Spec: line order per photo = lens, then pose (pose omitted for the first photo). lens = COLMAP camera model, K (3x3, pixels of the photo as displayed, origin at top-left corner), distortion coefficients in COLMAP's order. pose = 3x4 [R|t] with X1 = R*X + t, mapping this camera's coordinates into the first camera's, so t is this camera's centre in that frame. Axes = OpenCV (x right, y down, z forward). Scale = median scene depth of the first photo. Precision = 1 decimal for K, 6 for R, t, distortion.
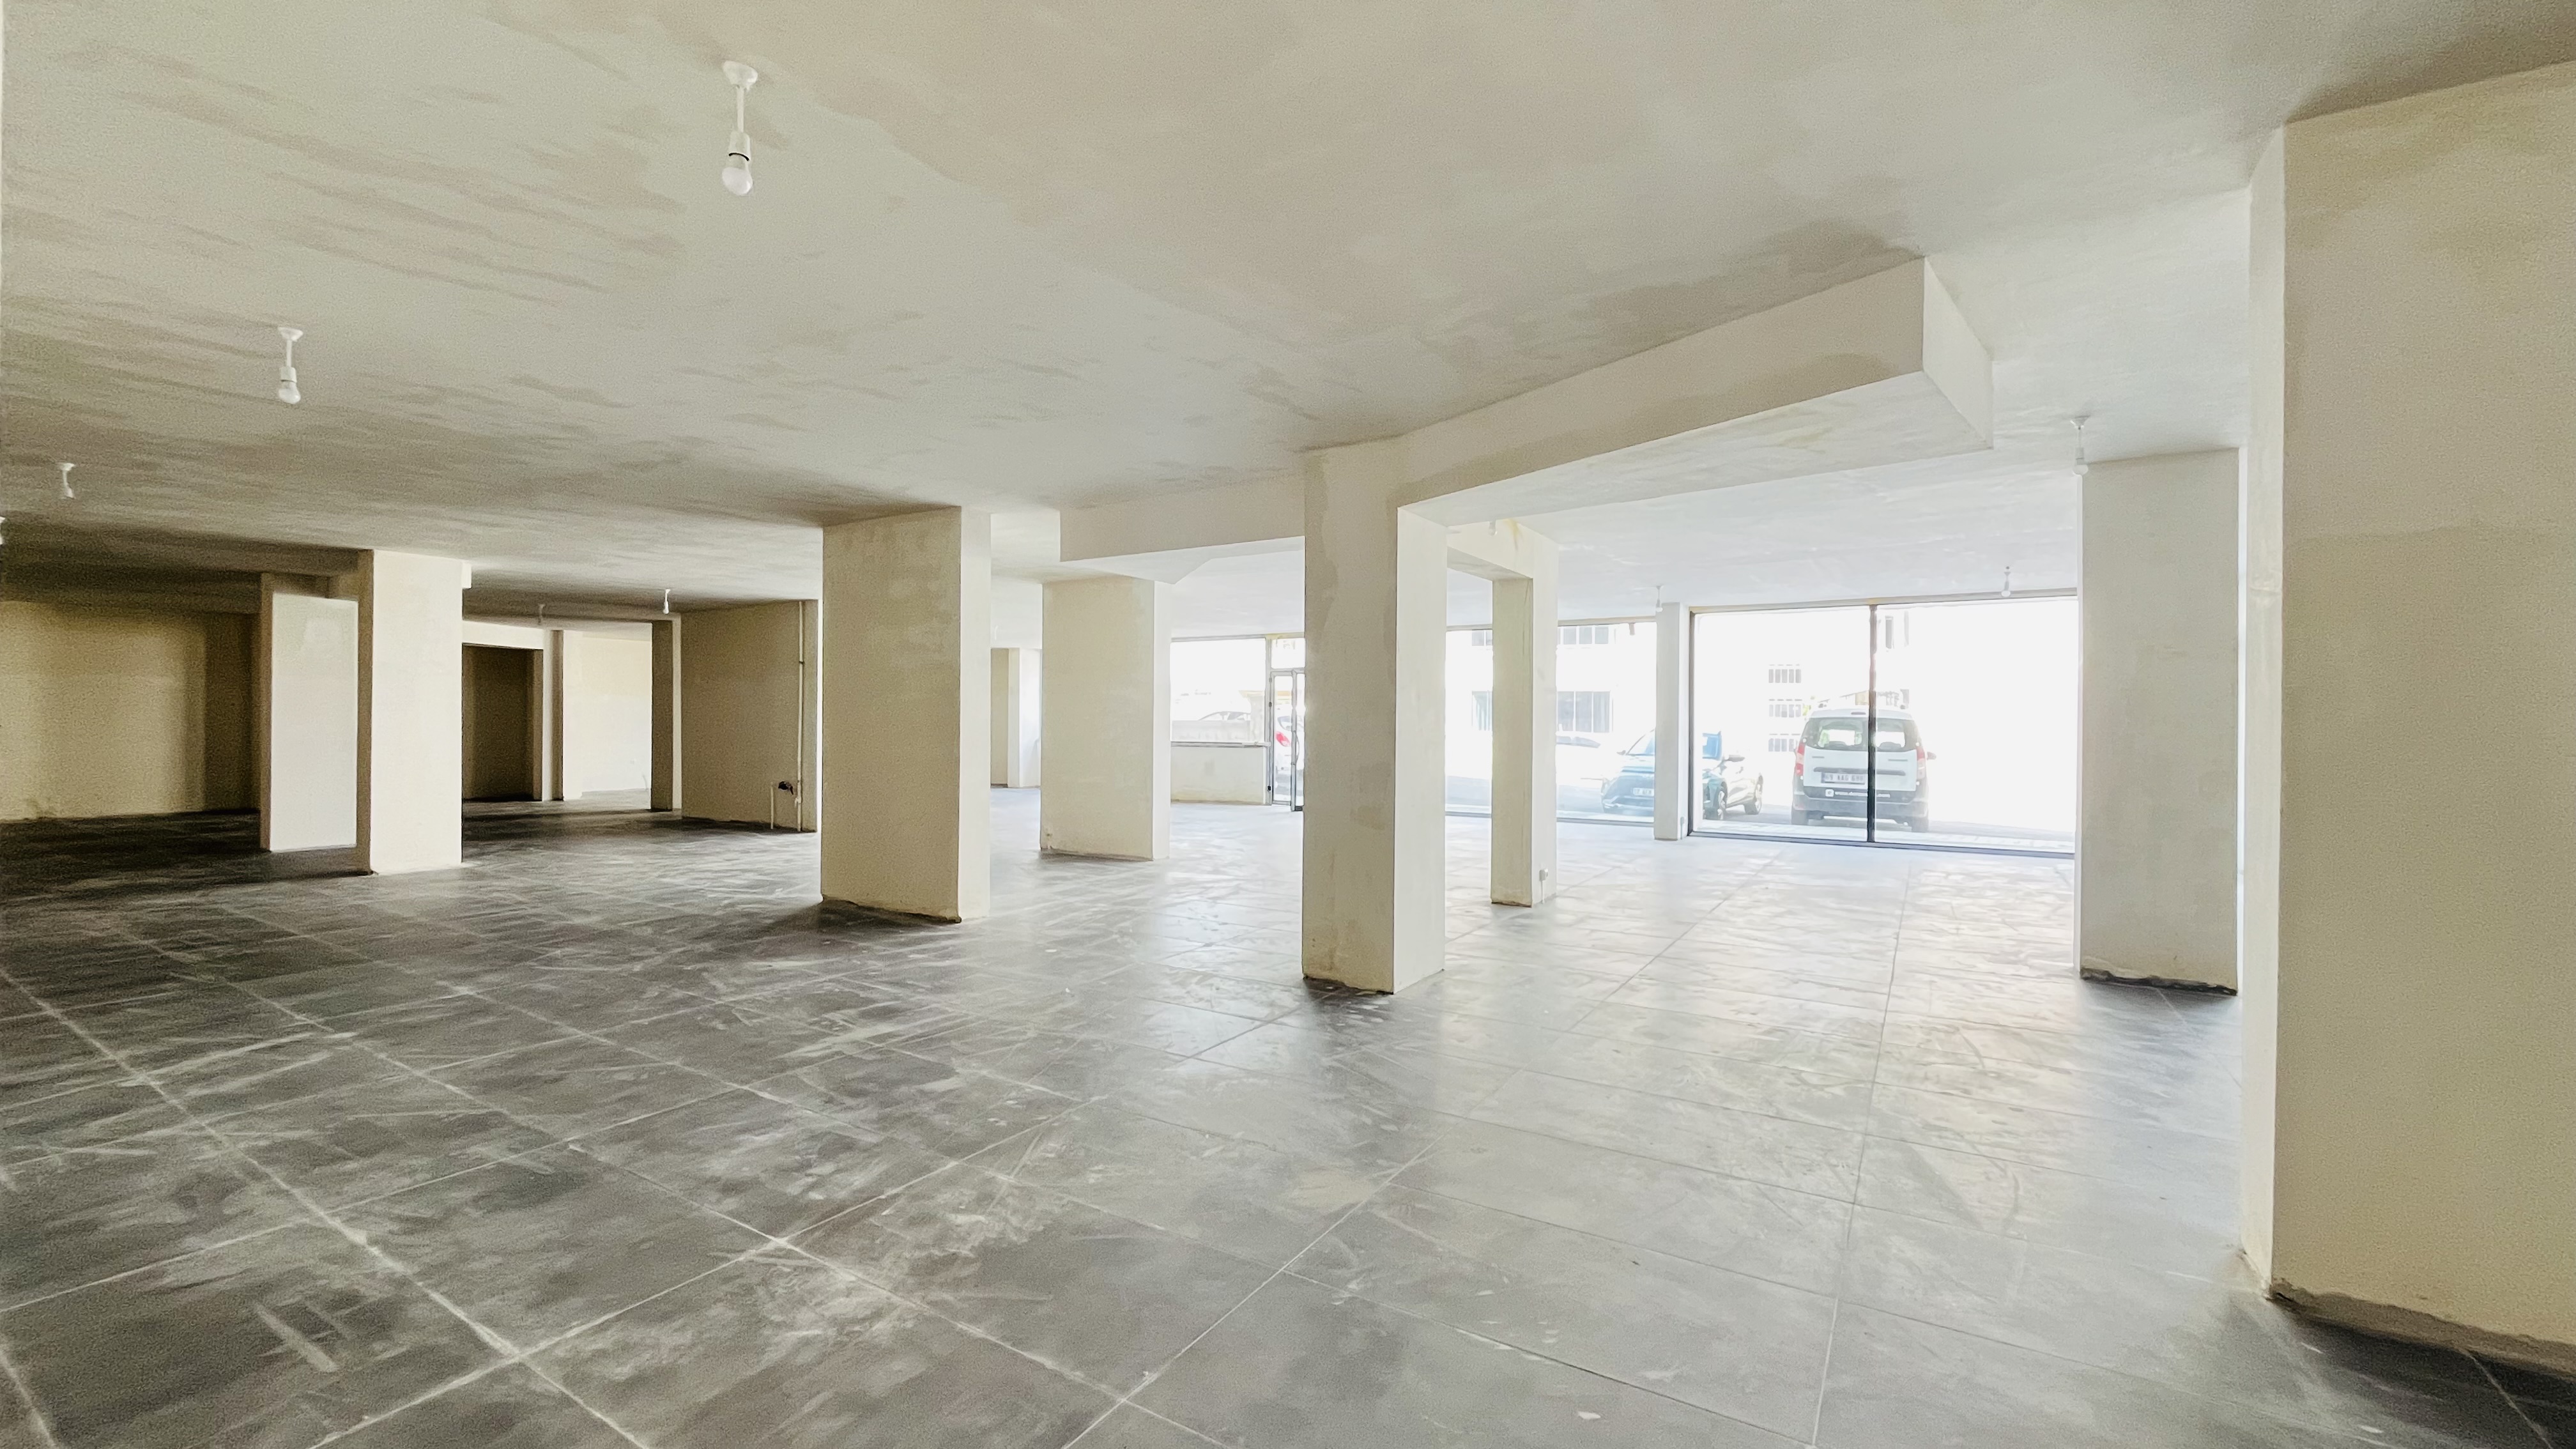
lens RADIAL K [[1036.4, 0, 1285.1], [0, 1036.4, 719.8], [0, 0, 1]] dist [-0.002932, 0.000351]
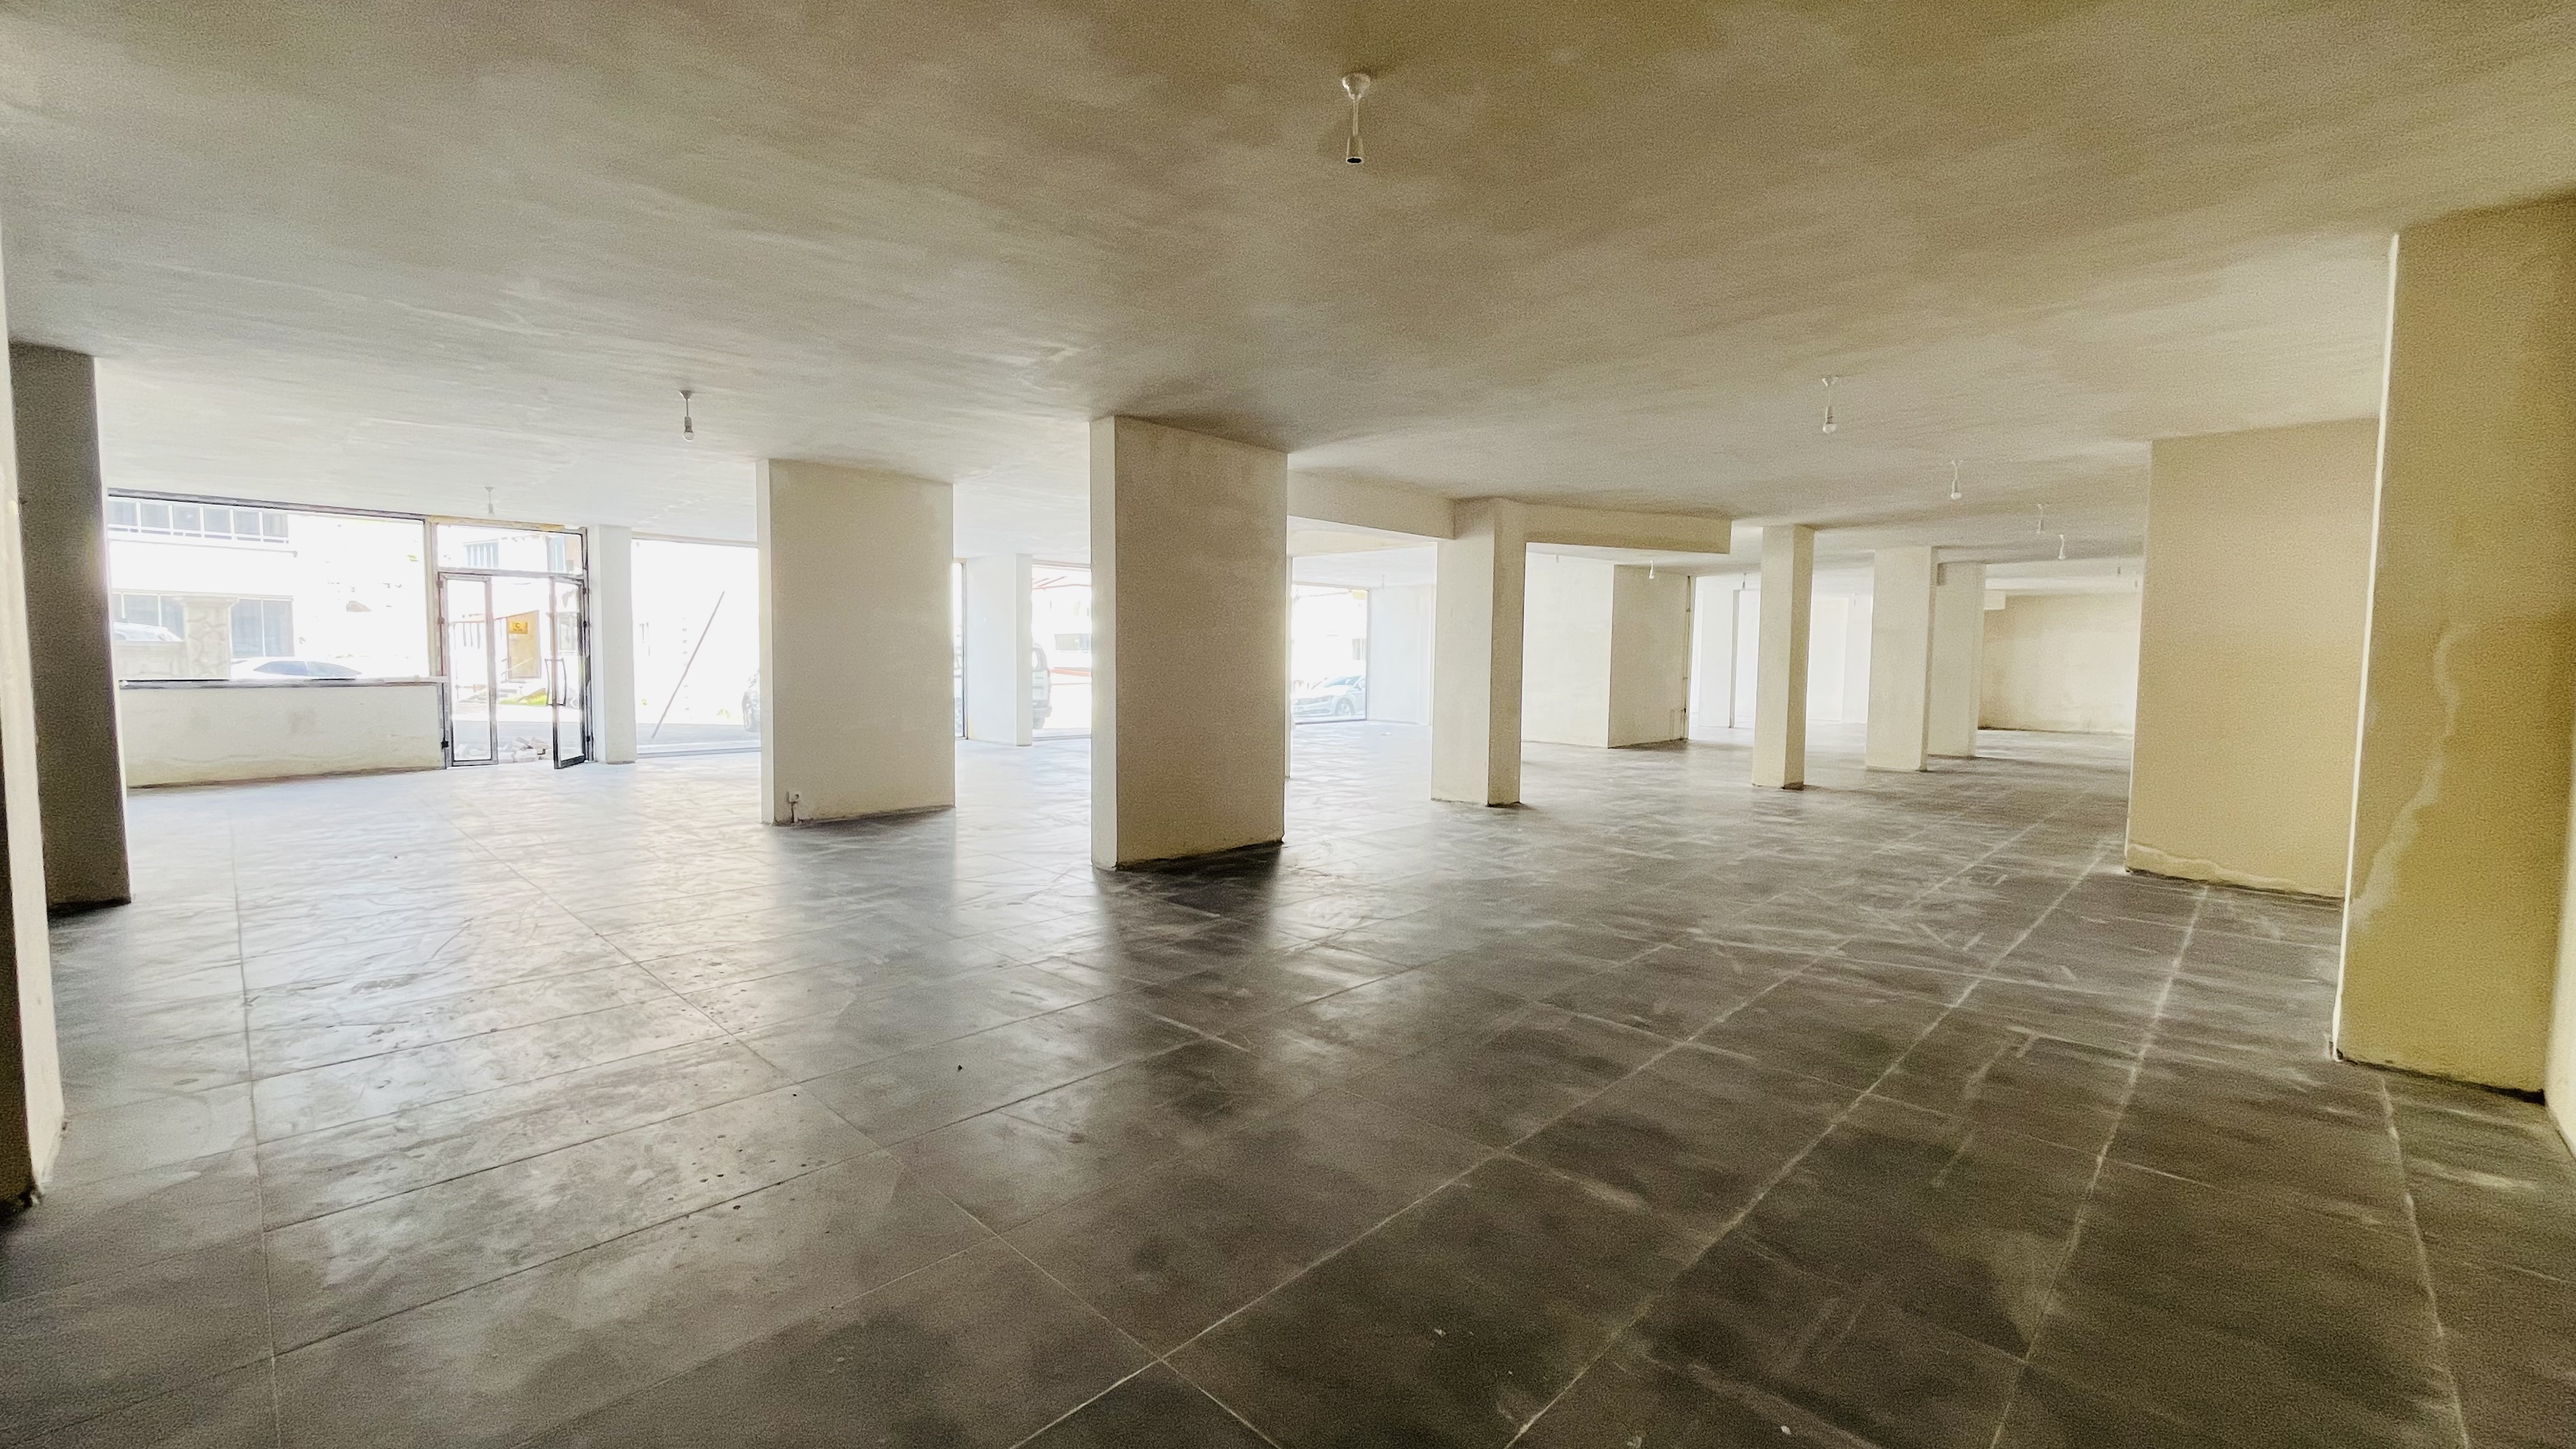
lens RADIAL K [[1036.4, 0, 1284.6], [0, 1036.4, 720.9], [0, 0, 1]] dist [-0.002932, 0.000351]
pose [[0.206942, -0.063576, 0.976285, -0.562544], [-0.011839, 0.997651, 0.067477, -0.001865], [-0.978282, -0.025522, 0.205703, 0.320678]]
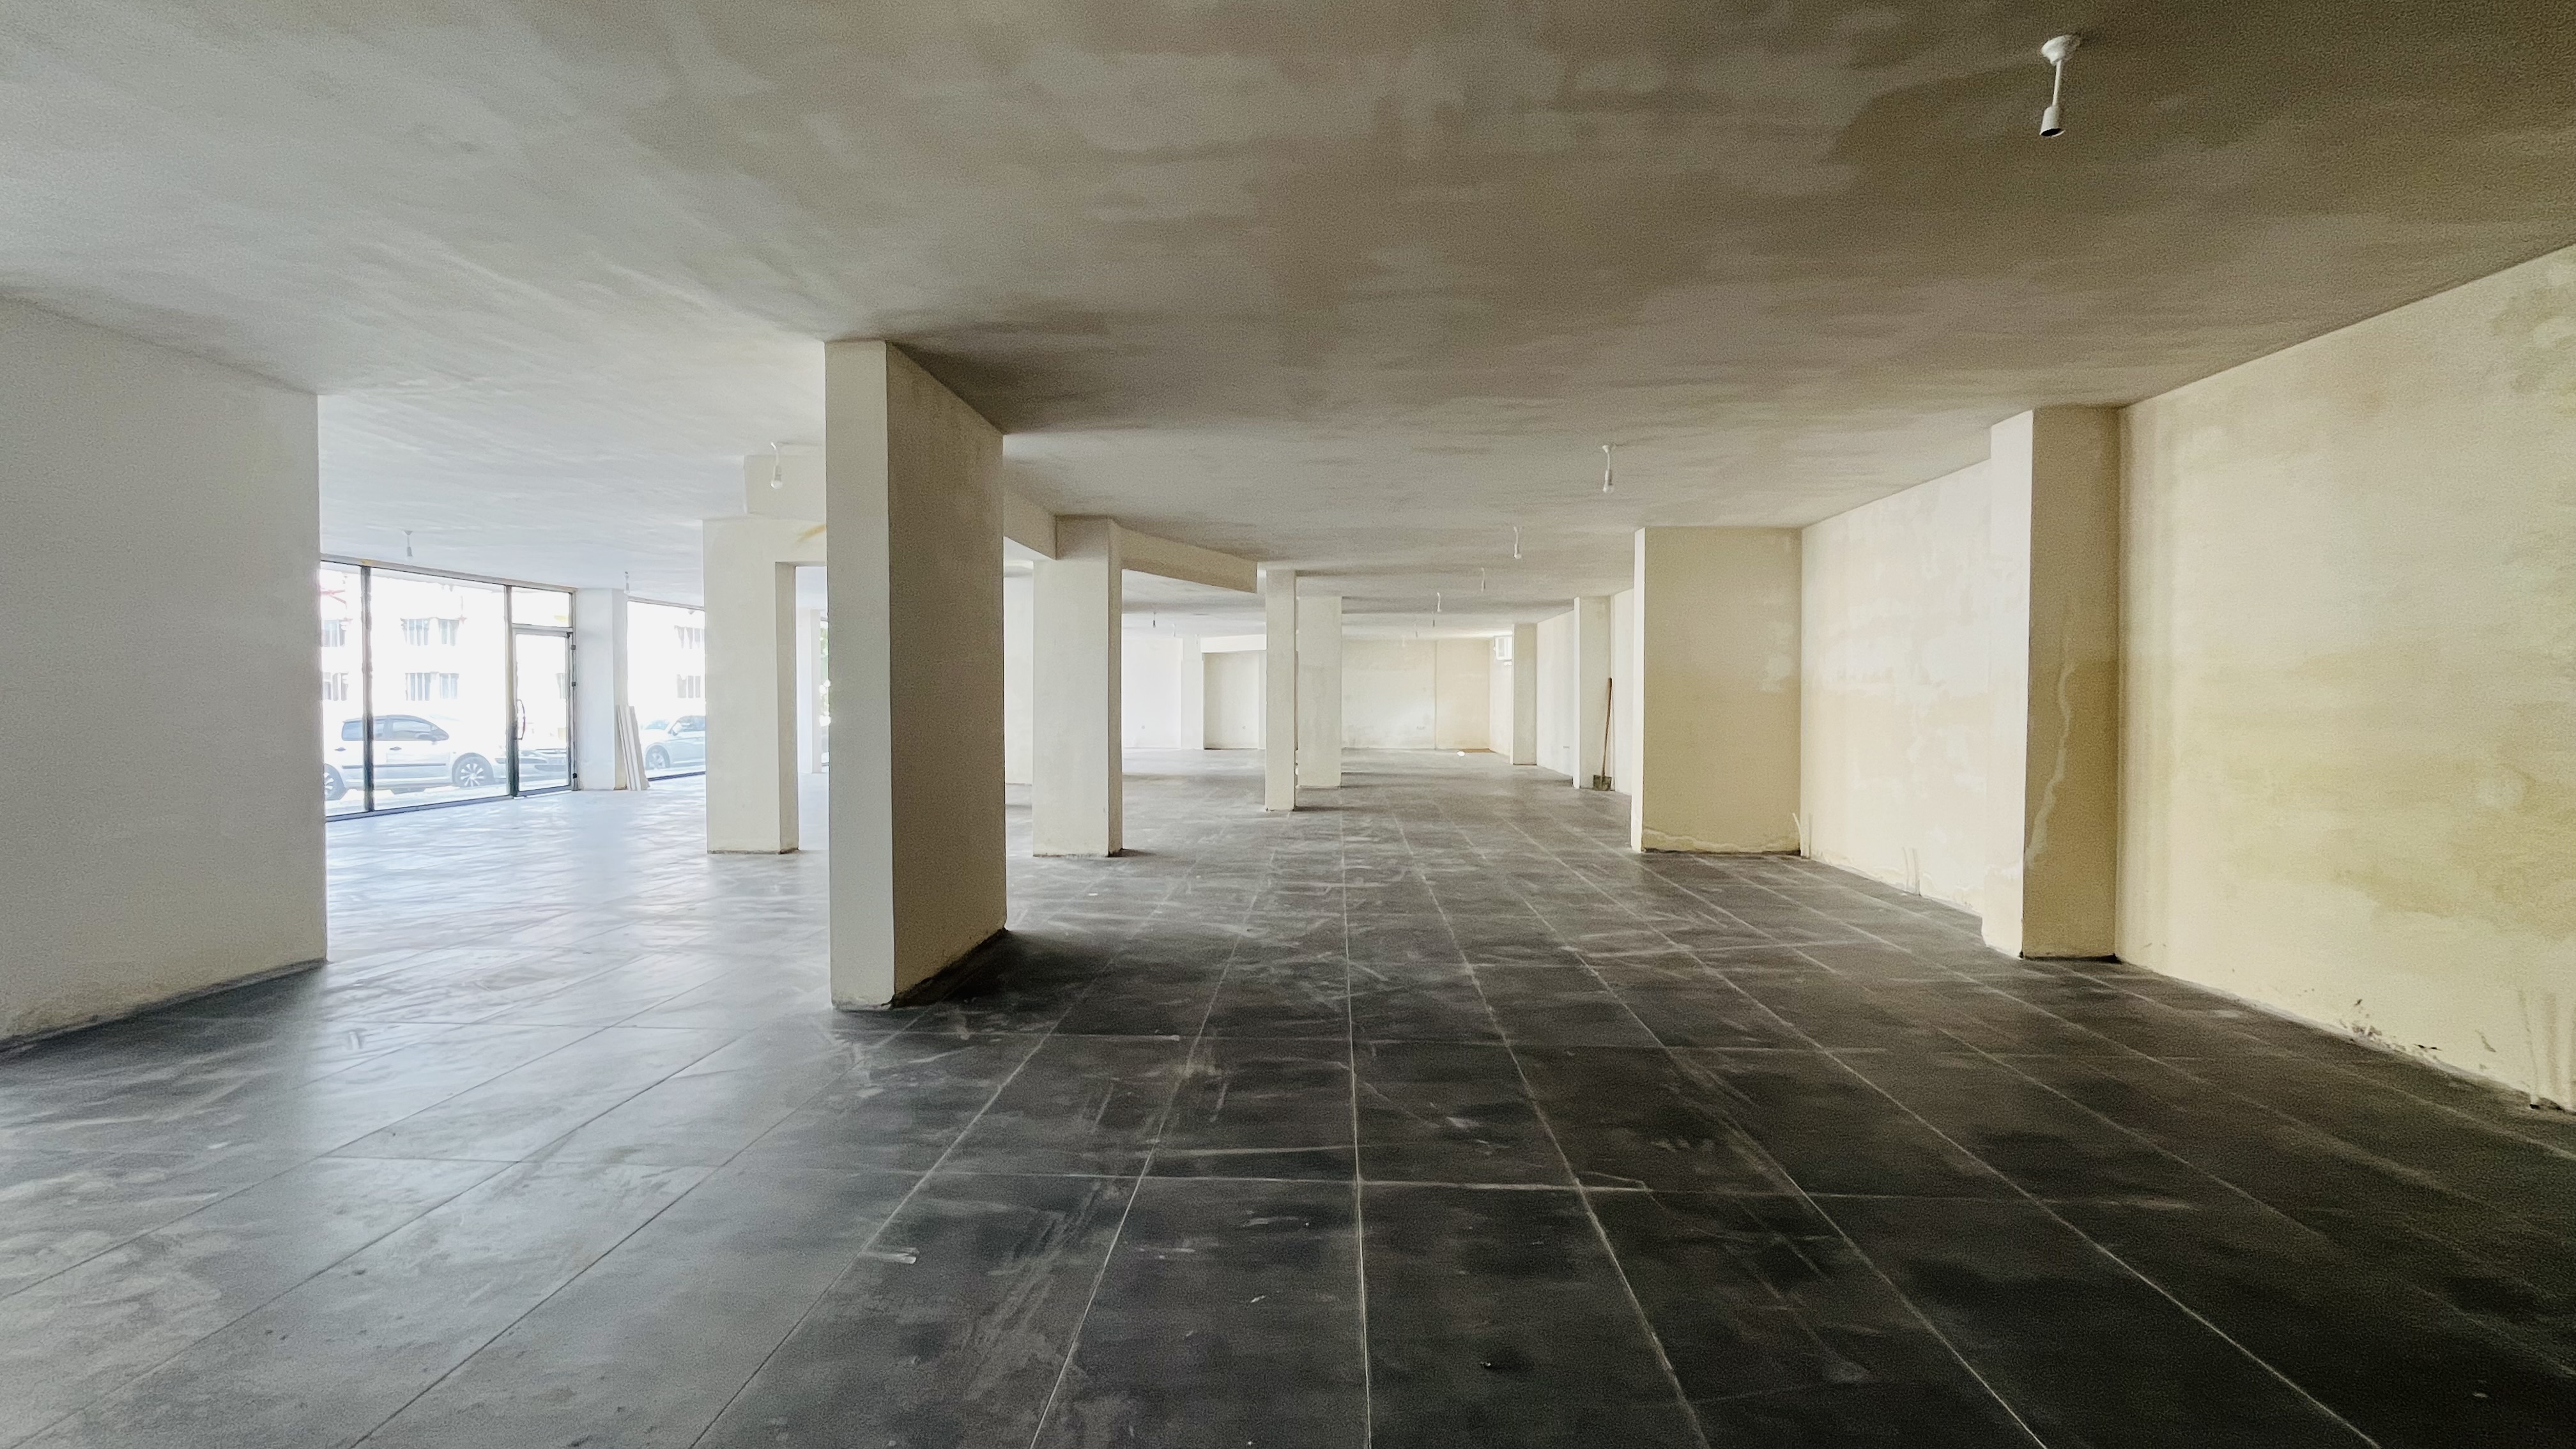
lens RADIAL K [[1036.4, 0, 1284.3], [0, 1036.4, 721.5], [0, 0, 1]] dist [-0.002932, 0.000351]
pose [[-0.489673, -0.027076, 0.871485, -0.476908], [-0.007678, 0.999613, 0.026742, 0.000692], [-0.871872, 0.006404, -0.489692, 0.499557]]
